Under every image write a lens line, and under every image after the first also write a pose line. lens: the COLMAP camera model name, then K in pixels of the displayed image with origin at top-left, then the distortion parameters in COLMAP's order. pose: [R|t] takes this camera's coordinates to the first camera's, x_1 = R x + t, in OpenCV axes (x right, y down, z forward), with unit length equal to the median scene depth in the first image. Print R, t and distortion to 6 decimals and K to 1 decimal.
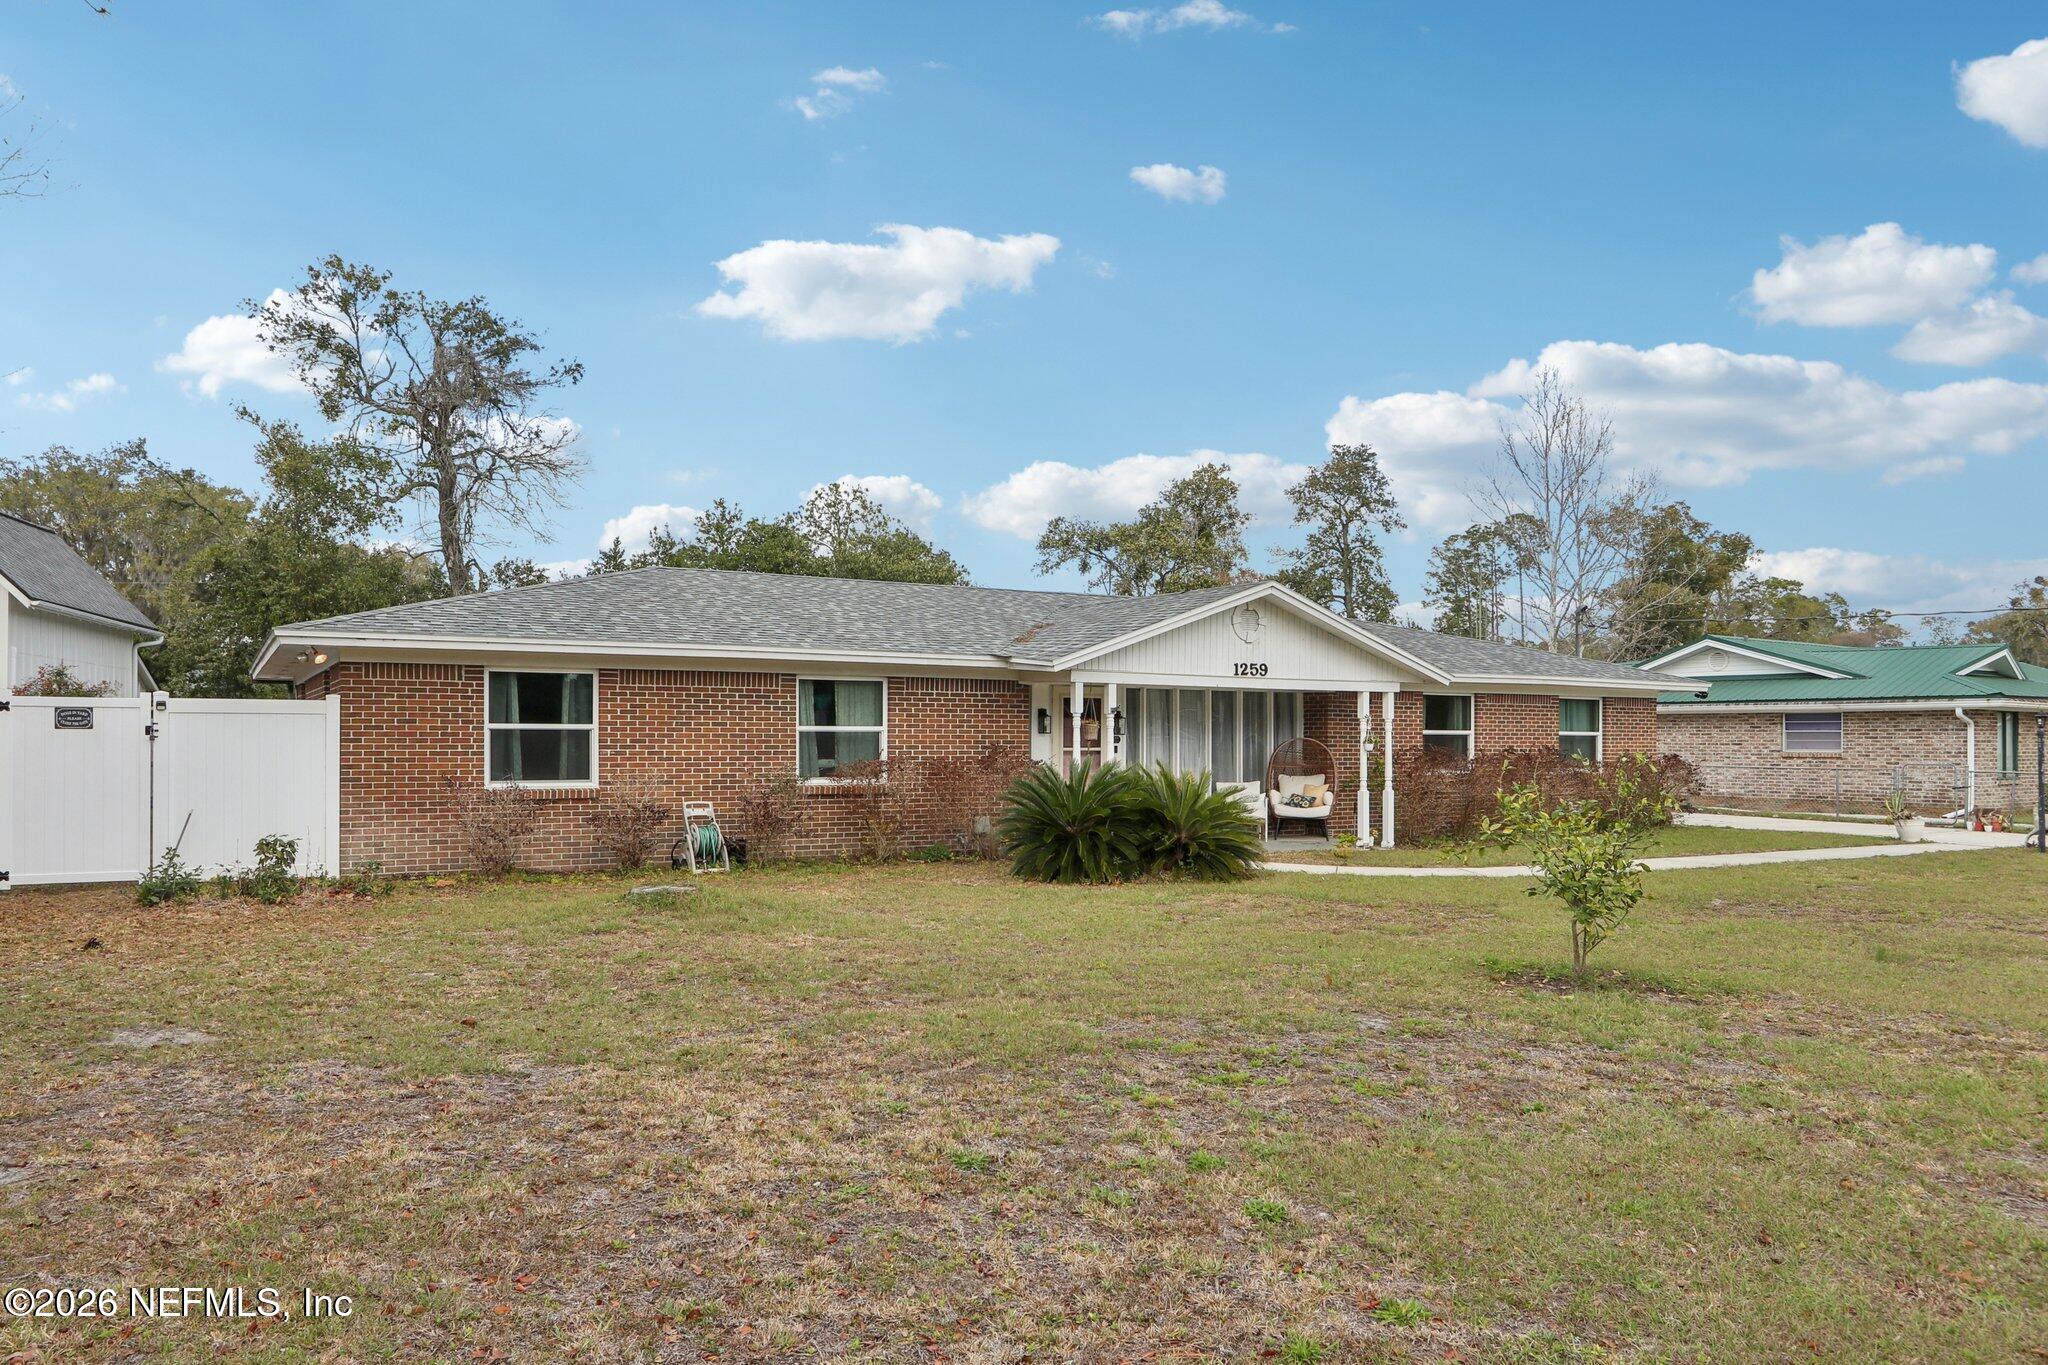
lens RADIAL K [[1362.0, 0, 1035.0], [0, 1362.0, 690.6], [0, 0, 1]] dist [0.003734, -0.003751]
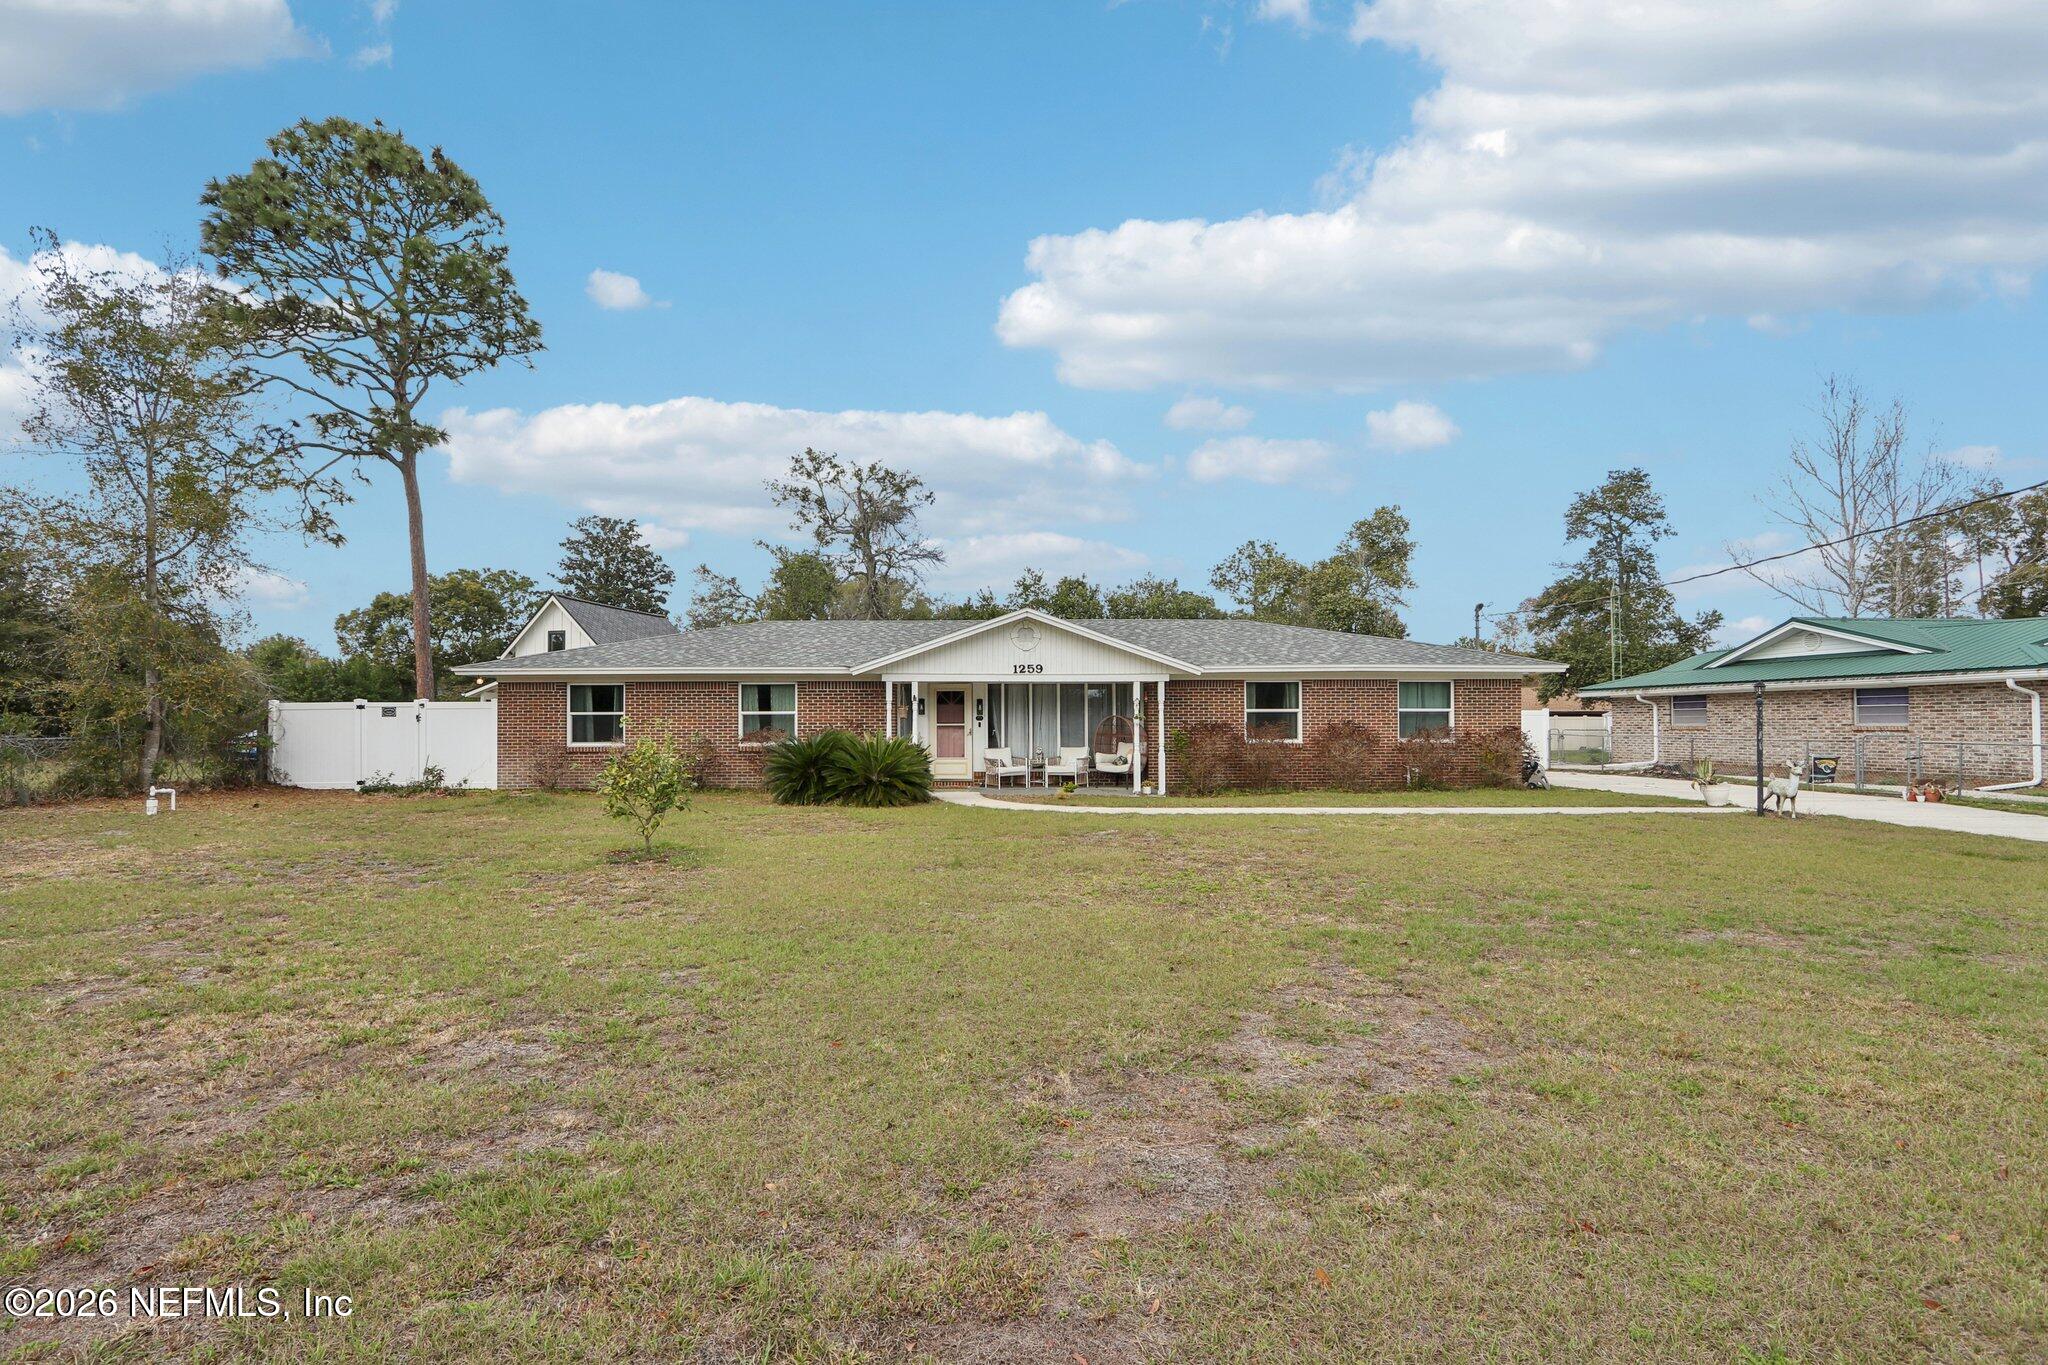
lens RADIAL K [[973.2, 0, 1022.0], [0, 973.2, 684.4], [0, 0, 1]] dist [-0.009941, 0.002554]
pose [[0.879695, -0.028380, -0.474690, 0.601948], [0.024213, 0.999596, -0.014892, 0.015483], [0.474921, 0.001606, 0.880027, 0.074002]]
